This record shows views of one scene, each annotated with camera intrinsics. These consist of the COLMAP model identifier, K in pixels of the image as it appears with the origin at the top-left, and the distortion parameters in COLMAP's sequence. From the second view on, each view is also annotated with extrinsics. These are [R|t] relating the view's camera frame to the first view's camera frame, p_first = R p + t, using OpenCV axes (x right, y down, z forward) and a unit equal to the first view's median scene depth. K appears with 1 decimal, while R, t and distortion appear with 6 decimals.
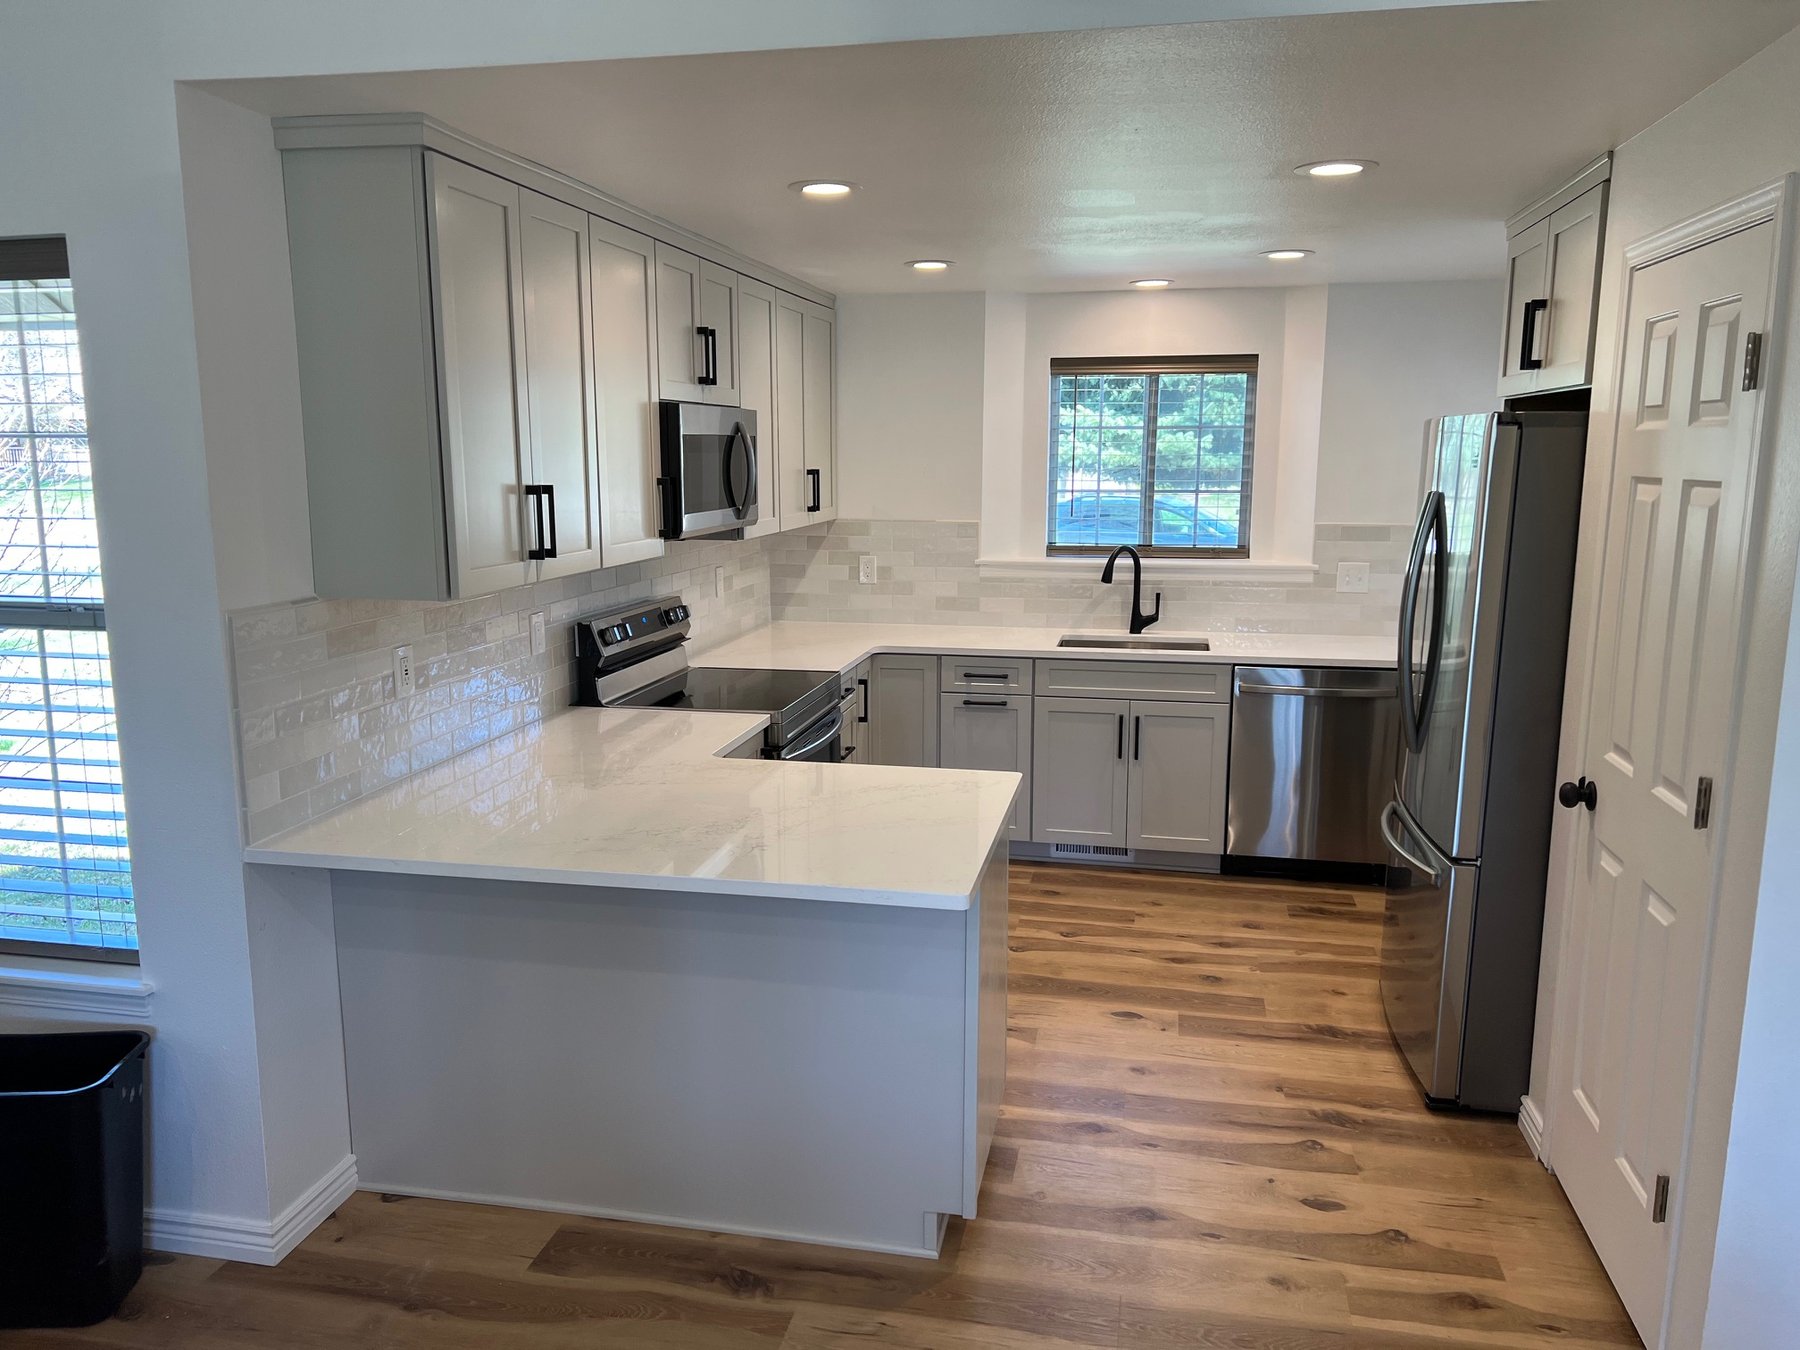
lens RADIAL K [[1338.4, 0, 896.8], [0, 1338.4, 678.2], [0, 0, 1]] dist [0.014663, -0.003457]
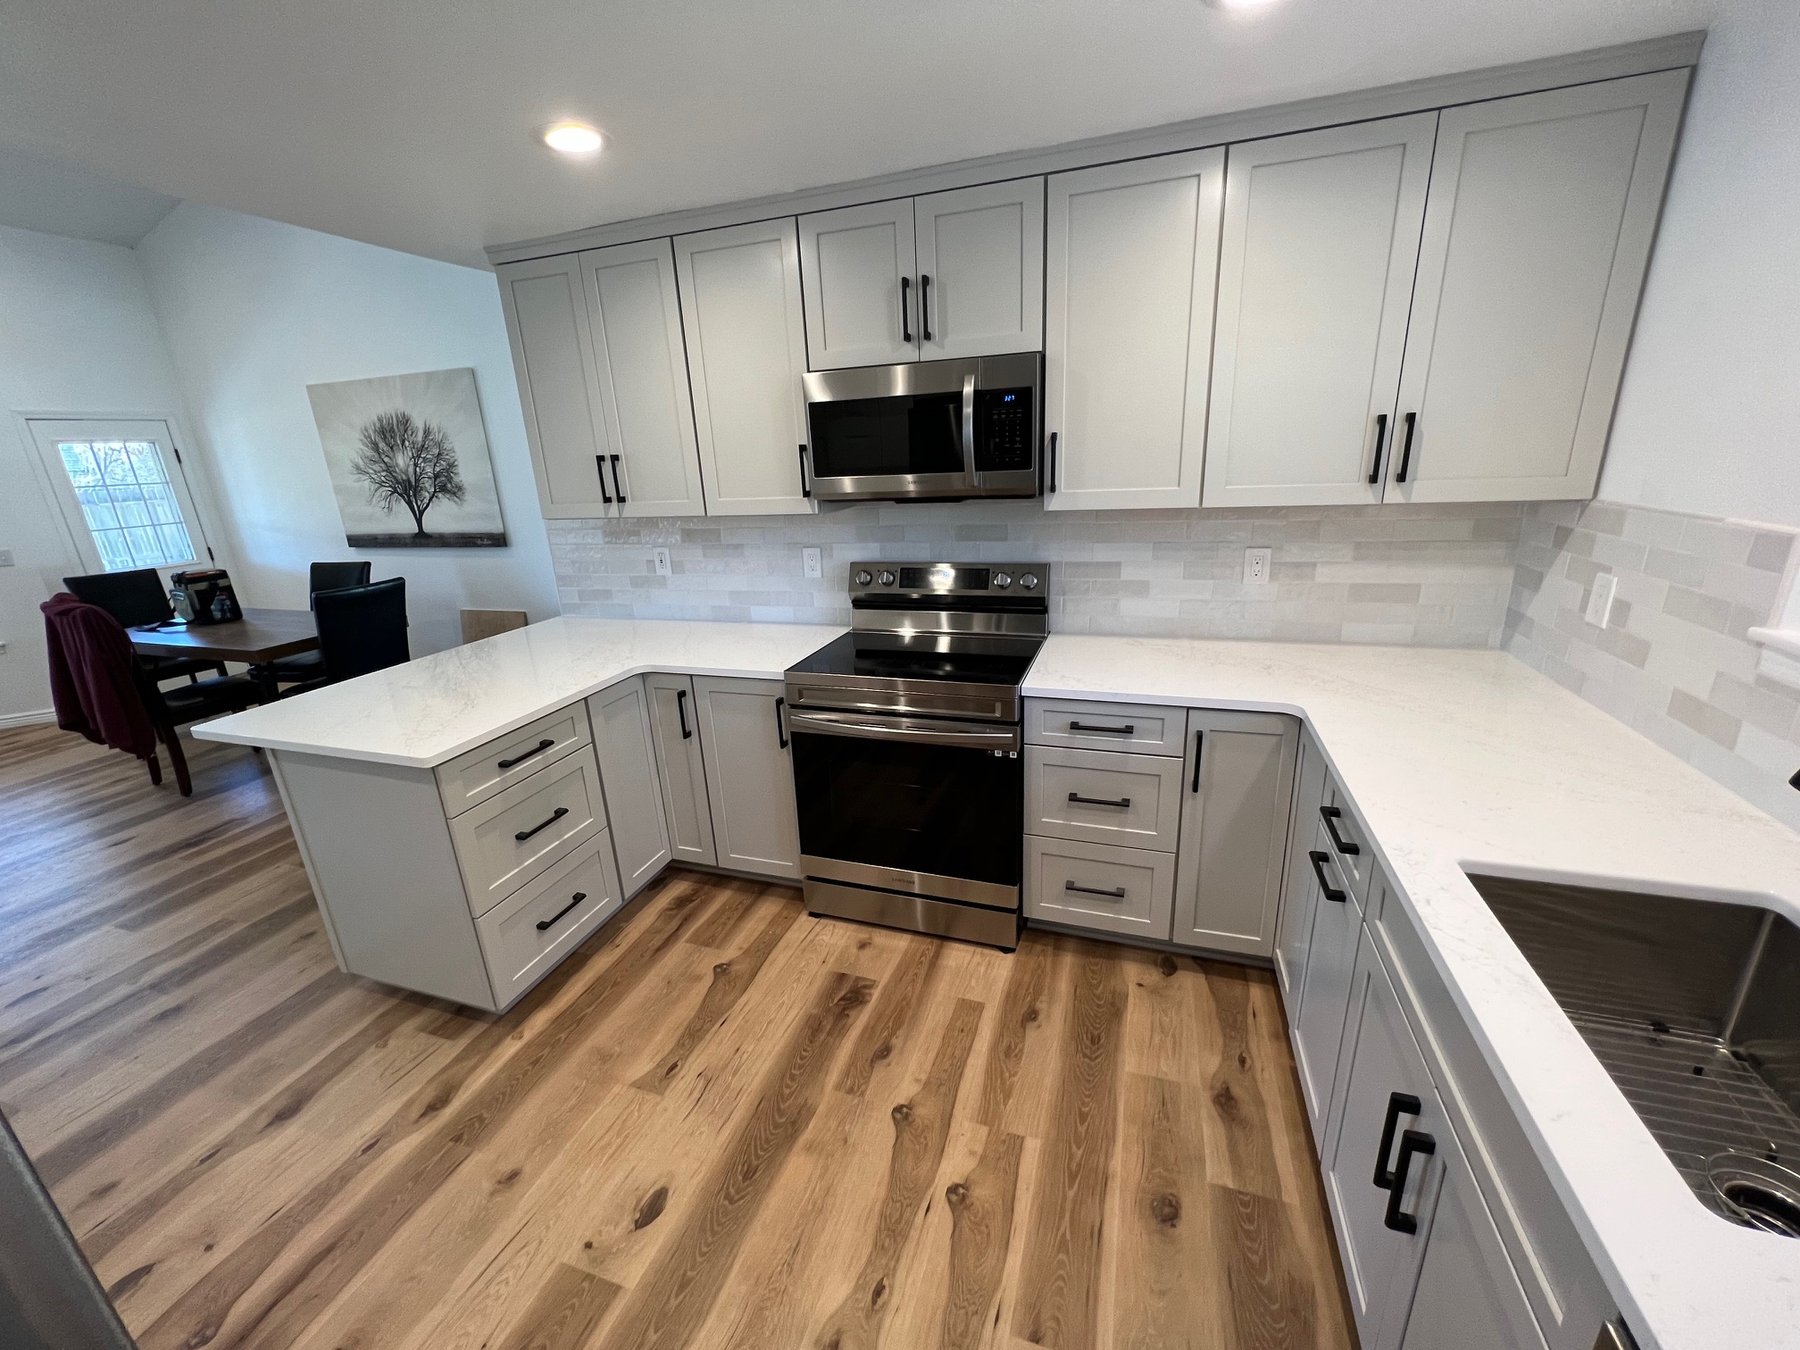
lens RADIAL K [[727.0, 0, 895.0], [0, 727.0, 676.8], [0, 0, 1]] dist [0.001795, 0.001026]
pose [[-0.135194, 0.304805, -0.942771, 0.528747], [-0.120331, 0.939412, 0.320975, -0.198715], [0.983485, 0.156839, -0.090326, 1.344449]]
